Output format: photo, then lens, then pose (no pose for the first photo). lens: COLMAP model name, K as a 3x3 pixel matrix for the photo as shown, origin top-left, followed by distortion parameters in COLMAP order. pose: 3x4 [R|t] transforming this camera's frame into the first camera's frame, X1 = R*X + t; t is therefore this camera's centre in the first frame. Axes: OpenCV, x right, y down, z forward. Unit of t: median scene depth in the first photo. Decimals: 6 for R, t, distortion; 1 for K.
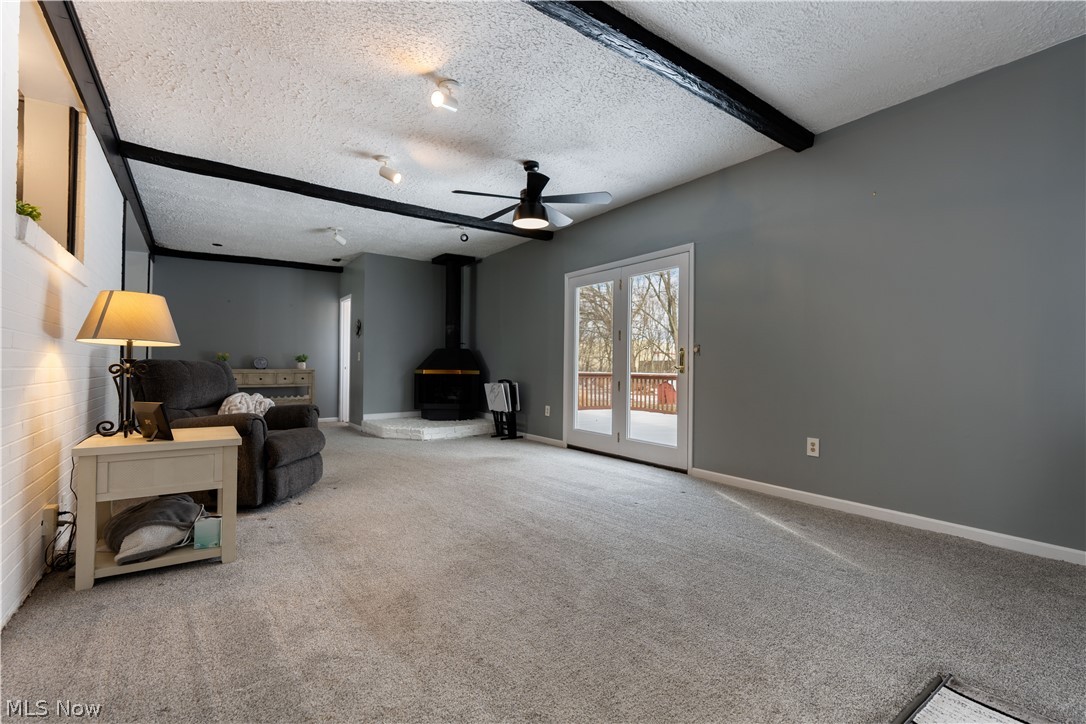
lens RADIAL K [[488.3, 0, 545.6], [0, 488.3, 359.0], [0, 0, 1]] dist [-0.002001, 0.001063]
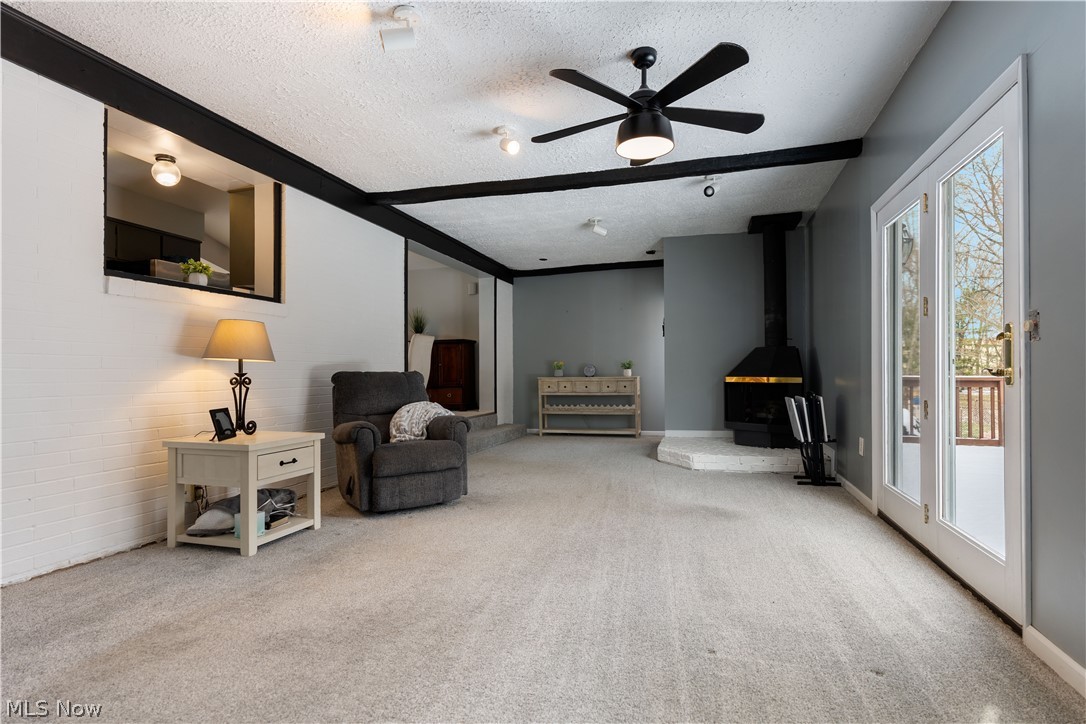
lens RADIAL K [[549.4, 0, 545.1], [0, 549.4, 366.6], [0, 0, 1]] dist [0.001494, 0.000158]
pose [[0.615924, -0.020240, -0.787546, 0.418999], [0.025391, 0.999661, -0.005834, 0.006643], [0.787397, -0.016403, 0.616228, 0.427312]]
